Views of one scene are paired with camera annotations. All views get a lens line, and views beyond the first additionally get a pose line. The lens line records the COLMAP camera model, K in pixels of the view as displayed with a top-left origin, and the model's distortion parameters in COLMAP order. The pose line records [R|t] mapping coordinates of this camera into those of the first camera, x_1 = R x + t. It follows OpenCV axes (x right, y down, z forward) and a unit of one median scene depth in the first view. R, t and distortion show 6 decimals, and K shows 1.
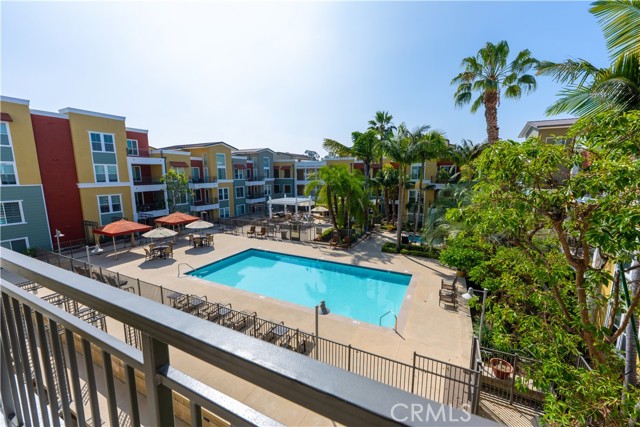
lens RADIAL K [[254.3, 0, 320.0], [0, 254.3, 213.5], [0, 0, 1]] dist [0.000357, 0.000274]
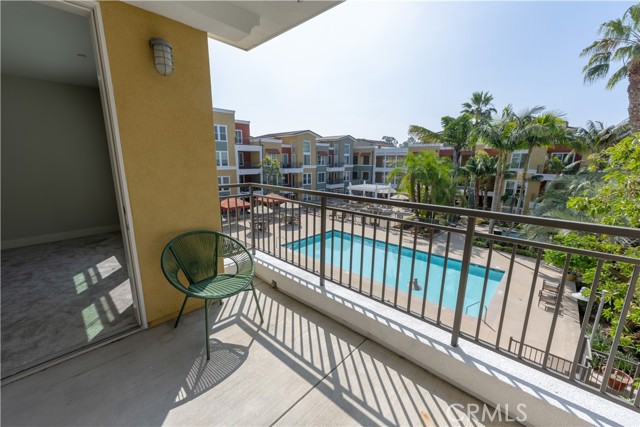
lens RADIAL K [[254.3, 0, 320.0], [0, 254.3, 213.5], [0, 0, 1]] dist [0.000357, 0.000274]
pose [[0.959942, 0.067774, -0.271878, -0.029522], [-0.053908, 0.996851, 0.058157, 0.006688], [0.274963, -0.041171, 0.960573, -0.042924]]
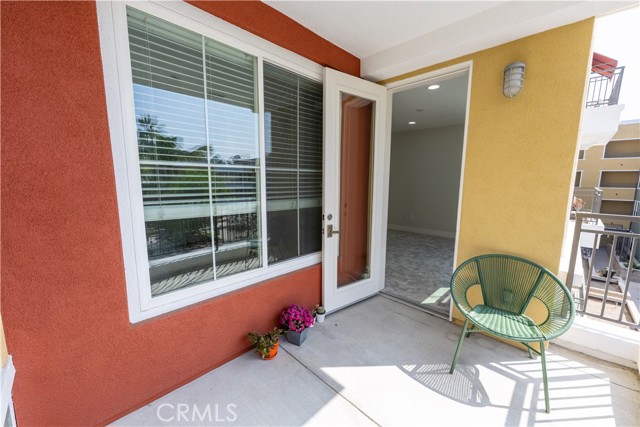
lens RADIAL K [[254.3, 0, 320.0], [0, 254.3, 213.5], [0, 0, 1]] dist [0.000357, 0.000274]
pose [[-0.309009, 0.132464, -0.941789, 0.289839], [-0.148706, 0.971344, 0.185413, -0.055882], [0.939361, 0.197344, -0.280456, 0.369114]]
